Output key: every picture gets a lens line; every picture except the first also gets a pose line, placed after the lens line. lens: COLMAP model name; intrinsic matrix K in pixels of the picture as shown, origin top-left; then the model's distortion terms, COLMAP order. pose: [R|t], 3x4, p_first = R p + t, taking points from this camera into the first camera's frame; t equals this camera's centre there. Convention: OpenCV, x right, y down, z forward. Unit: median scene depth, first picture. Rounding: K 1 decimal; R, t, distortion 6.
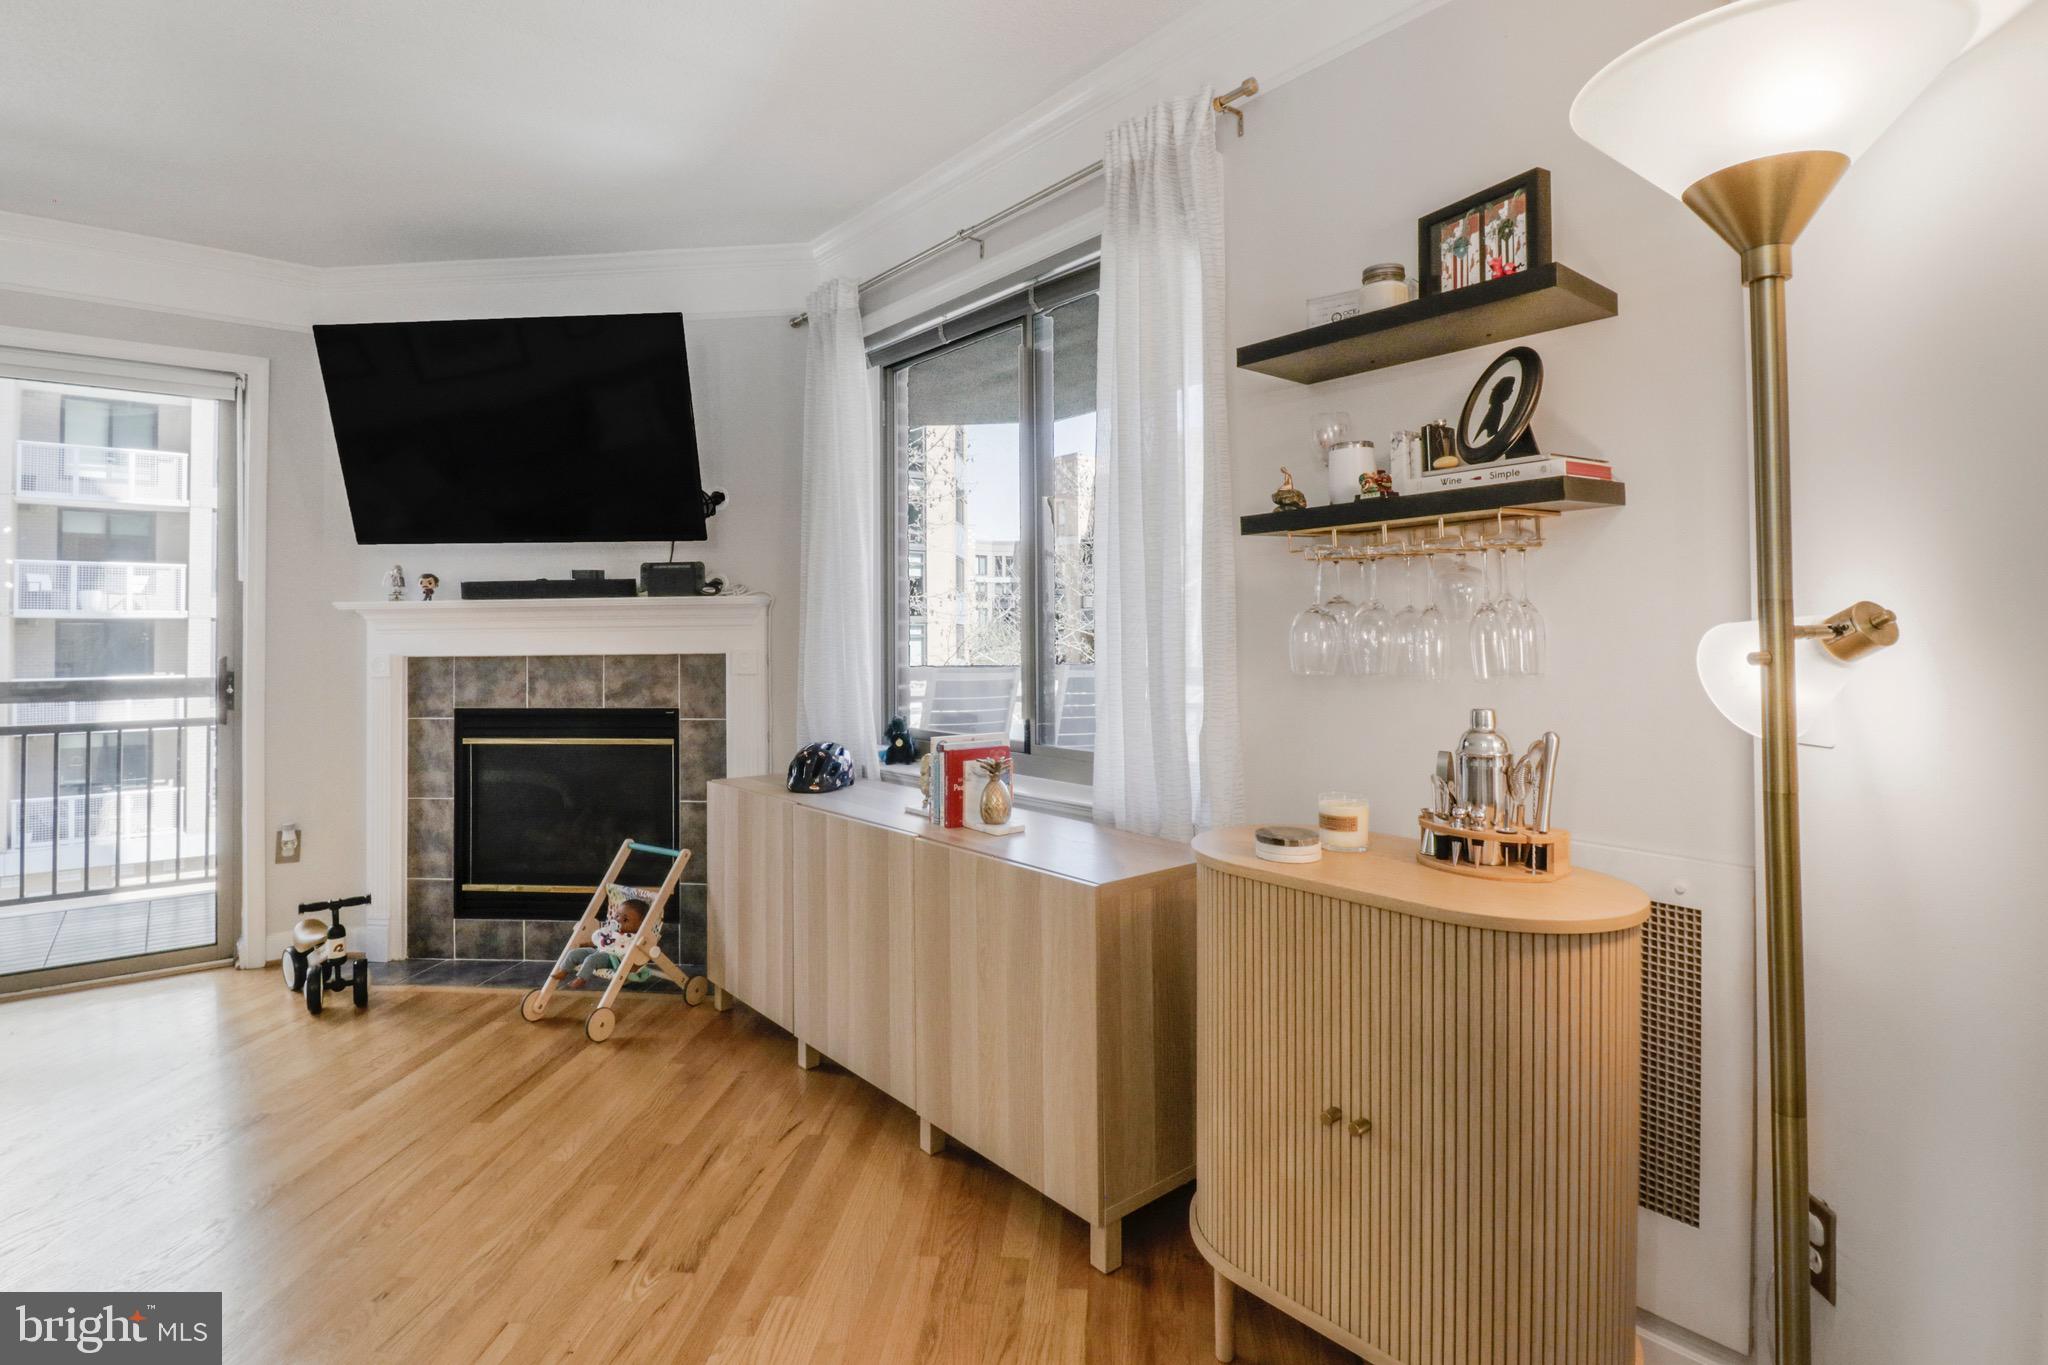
lens RADIAL K [[1001.4, 0, 1027.6], [0, 1001.4, 638.2], [0, 0, 1]] dist [-0.022766, -0.001134]
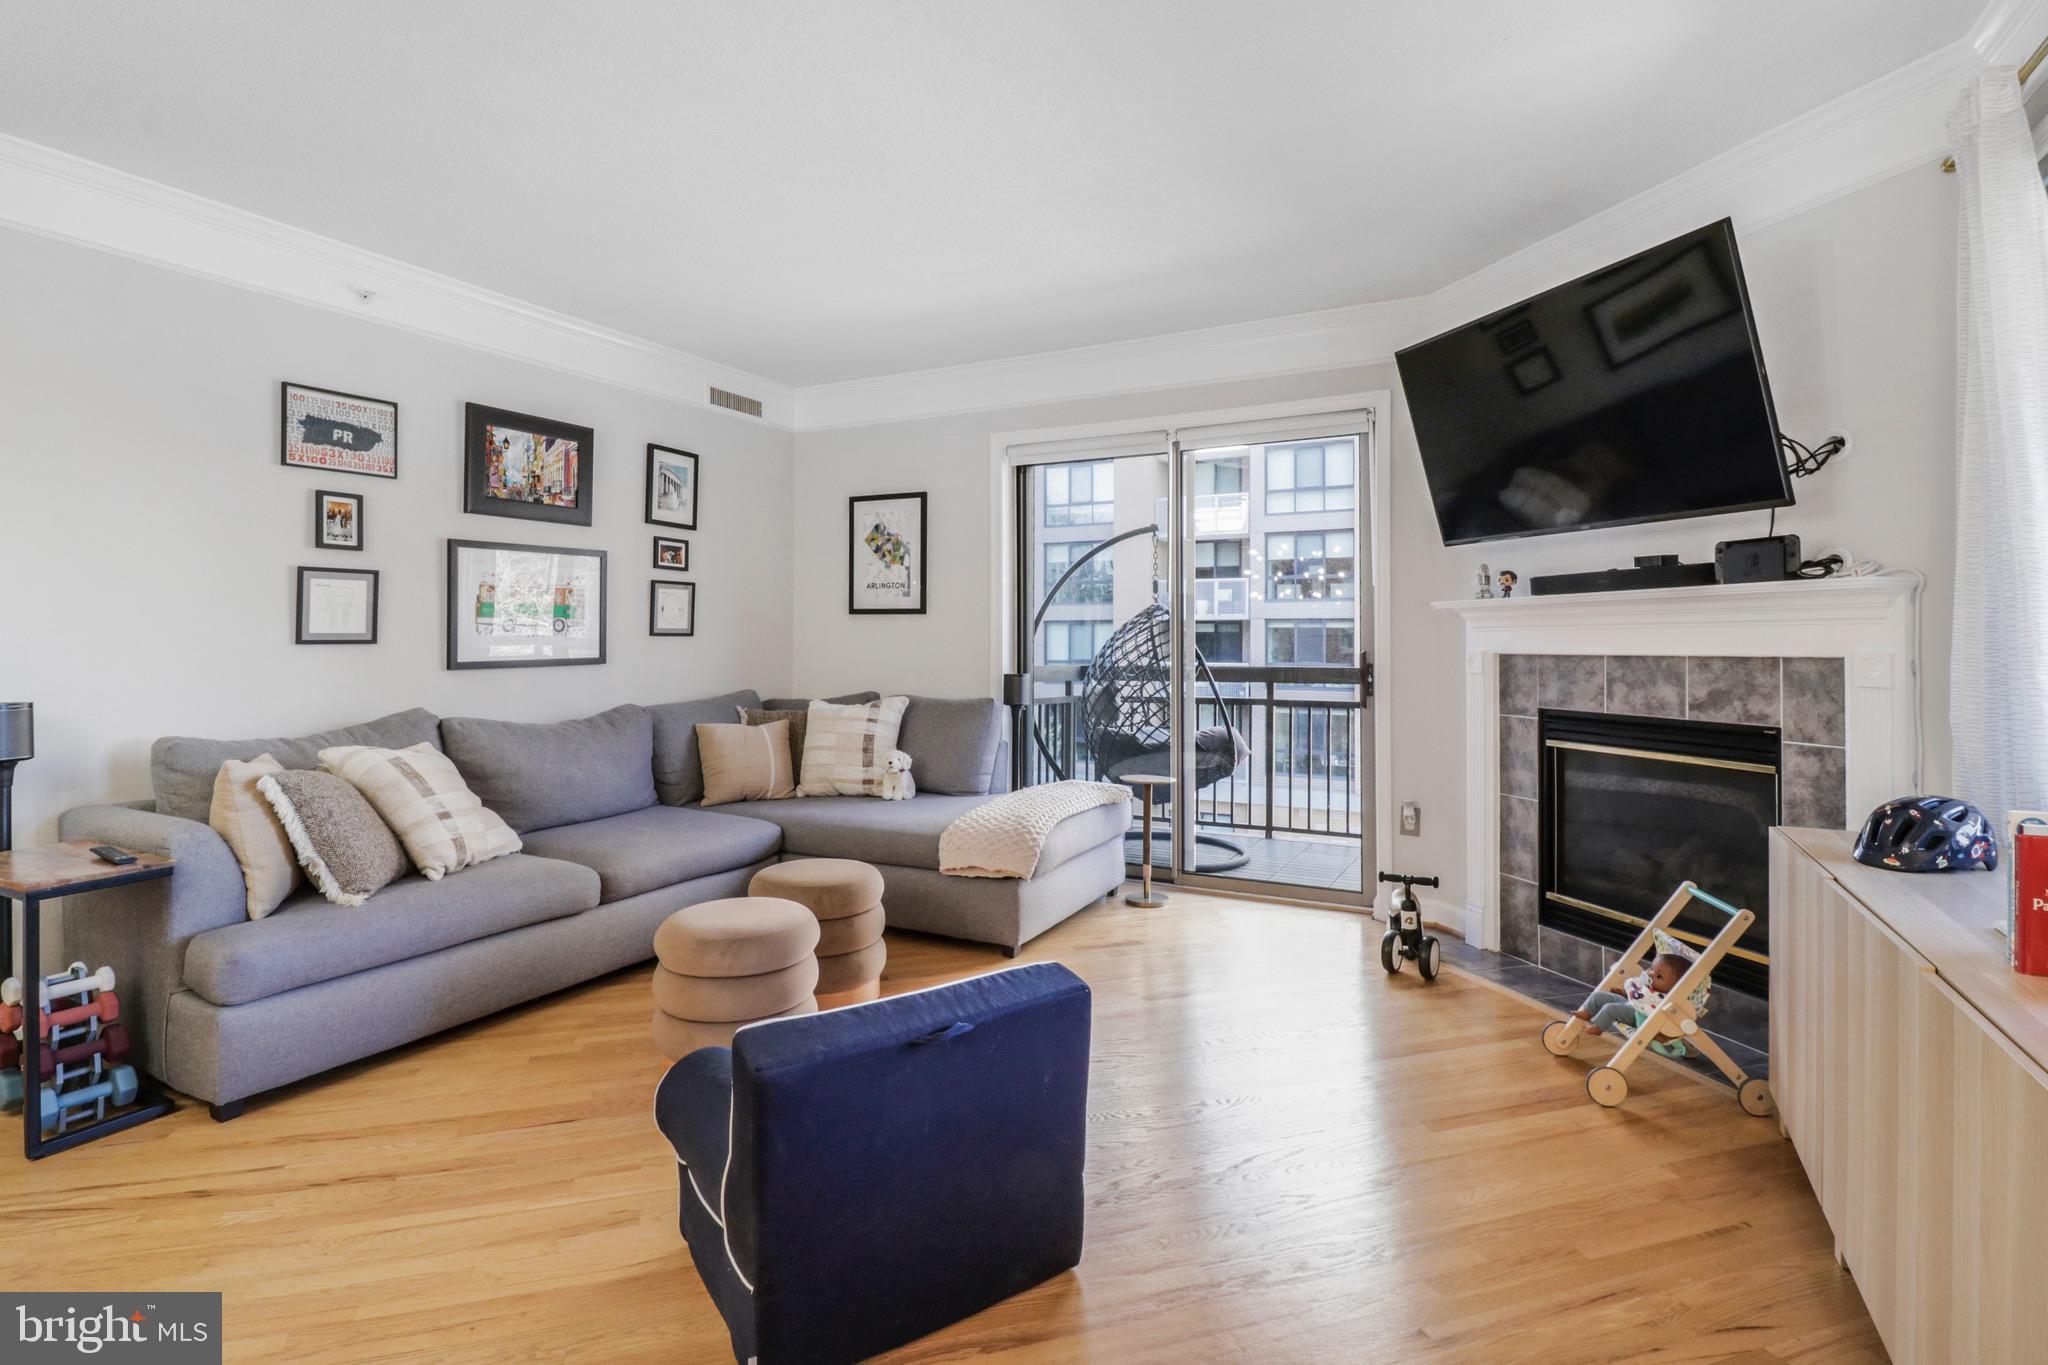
lens RADIAL K [[1001.4, 0, 986.3], [0, 1001.4, 636.7], [0, 0, 1]] dist [-0.022766, -0.001134]
pose [[0.336649, 0.002979, -0.941625, 0.158252], [-0.001775, 0.999995, 0.002529, -0.000408], [0.941628, 0.000820, 0.336653, 0.171681]]
